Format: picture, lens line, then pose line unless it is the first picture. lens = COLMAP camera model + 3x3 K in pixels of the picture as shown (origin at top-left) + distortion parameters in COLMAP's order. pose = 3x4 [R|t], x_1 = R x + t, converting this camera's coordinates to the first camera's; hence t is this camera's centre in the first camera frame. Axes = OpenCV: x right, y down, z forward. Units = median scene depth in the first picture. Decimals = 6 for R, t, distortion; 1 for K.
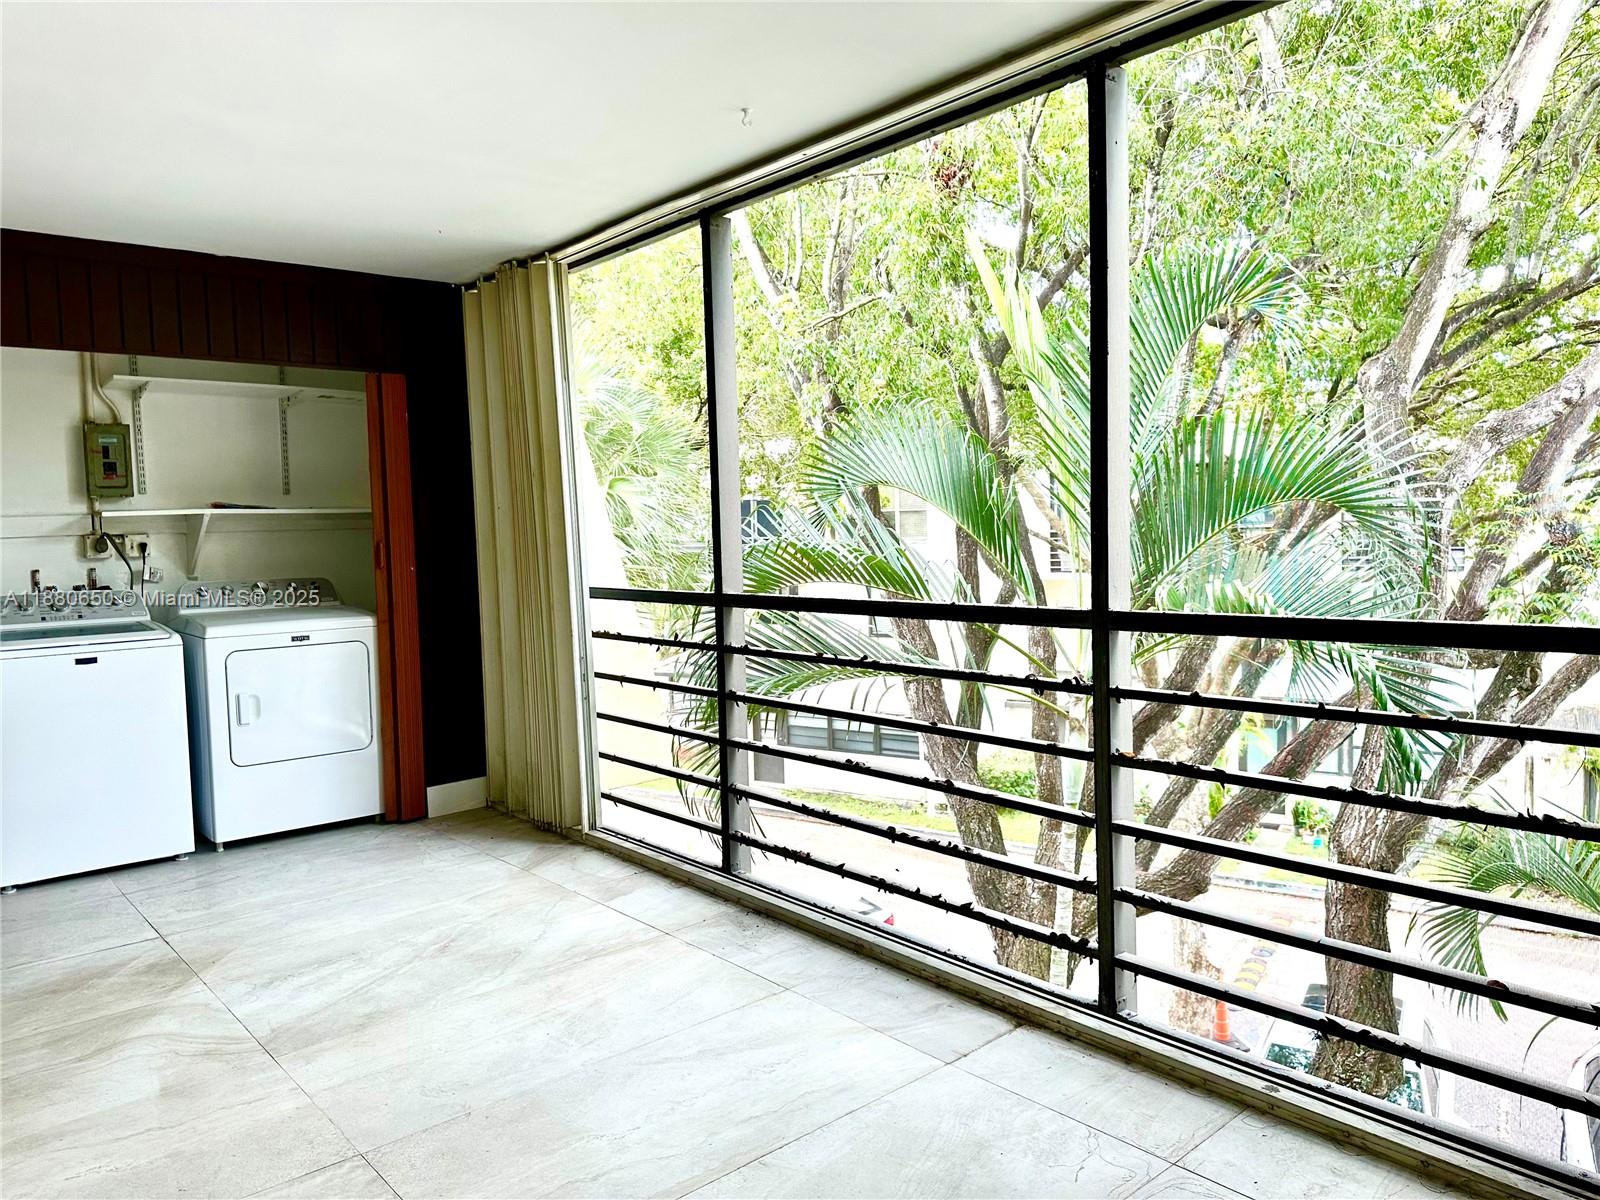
lens RADIAL K [[1124.7, 0, 800.2], [0, 1124.7, 597.8], [0, 0, 1]] dist [-0.008169, -0.003420]
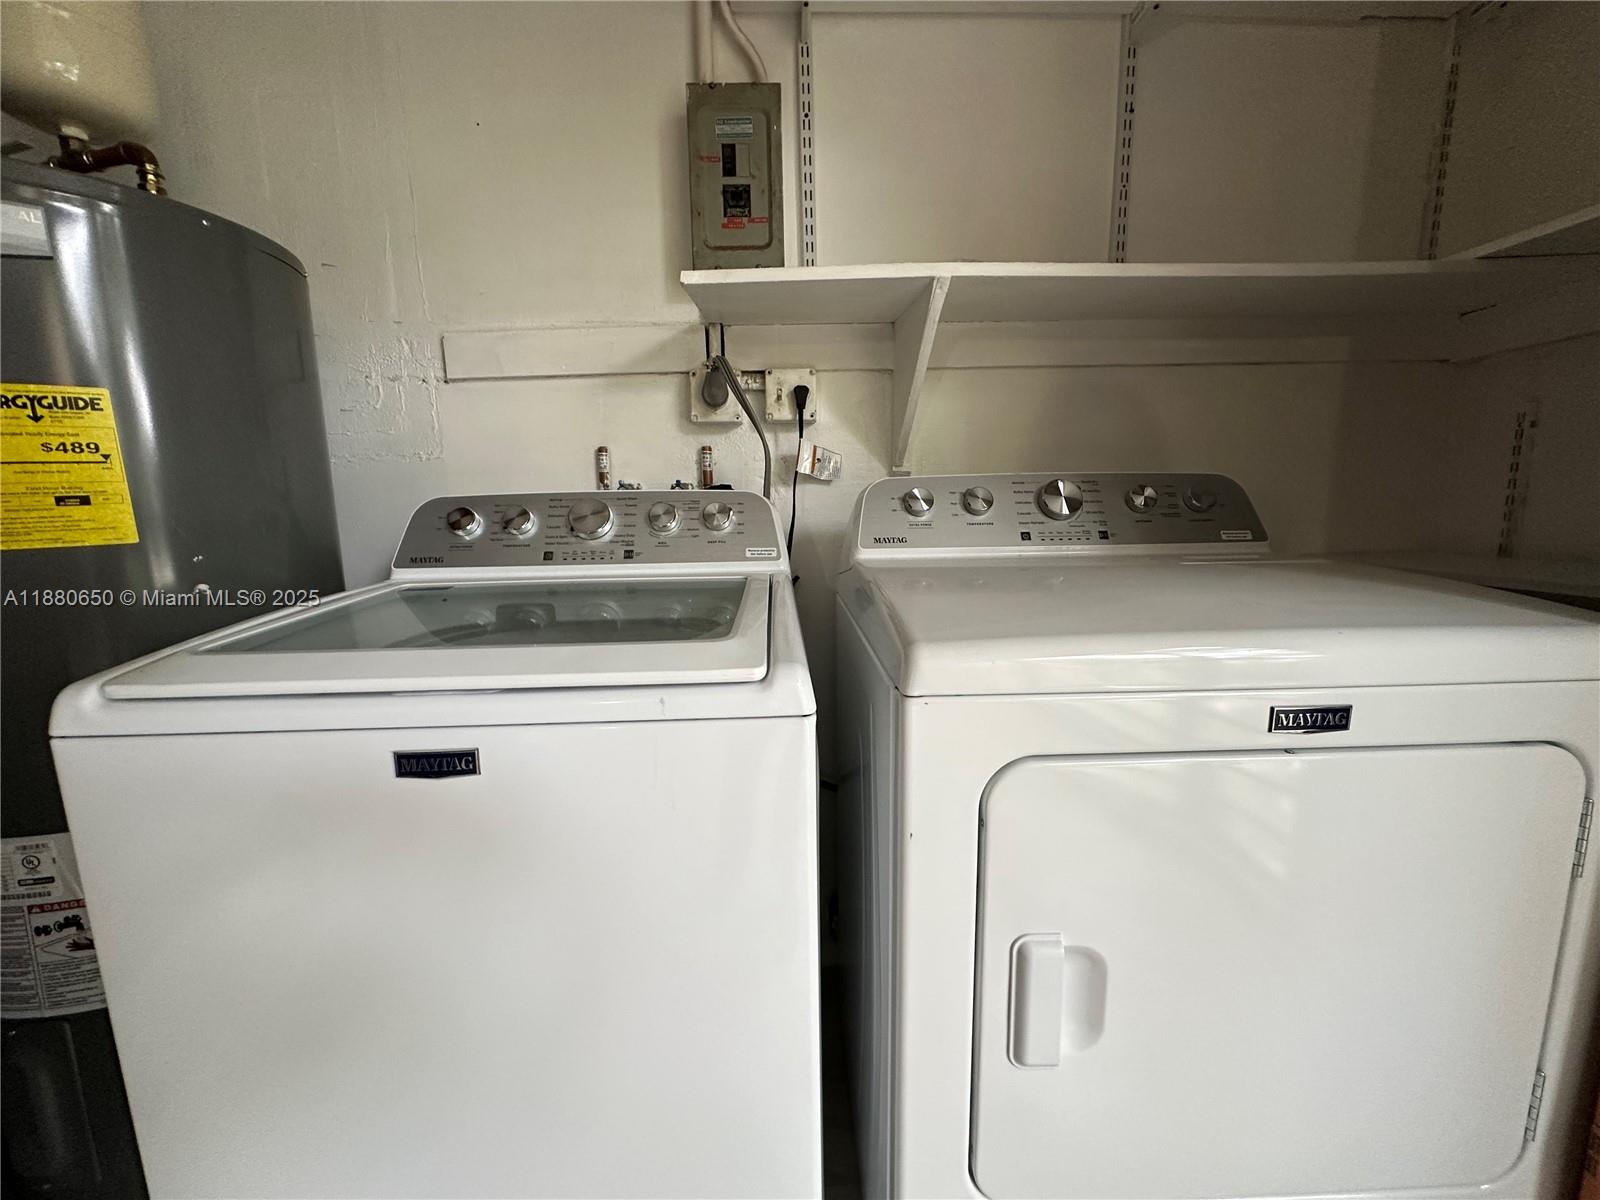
lens RADIAL K [[637.6, 0, 799.7], [0, 637.6, 602.2], [0, 0, 1]] dist [-0.000521, 0.000007]
pose [[0.781495, 0.112362, -0.613710, -0.432949], [-0.044805, 0.991217, 0.124424, 0.003074], [0.622300, -0.069739, 0.779666, 0.816199]]
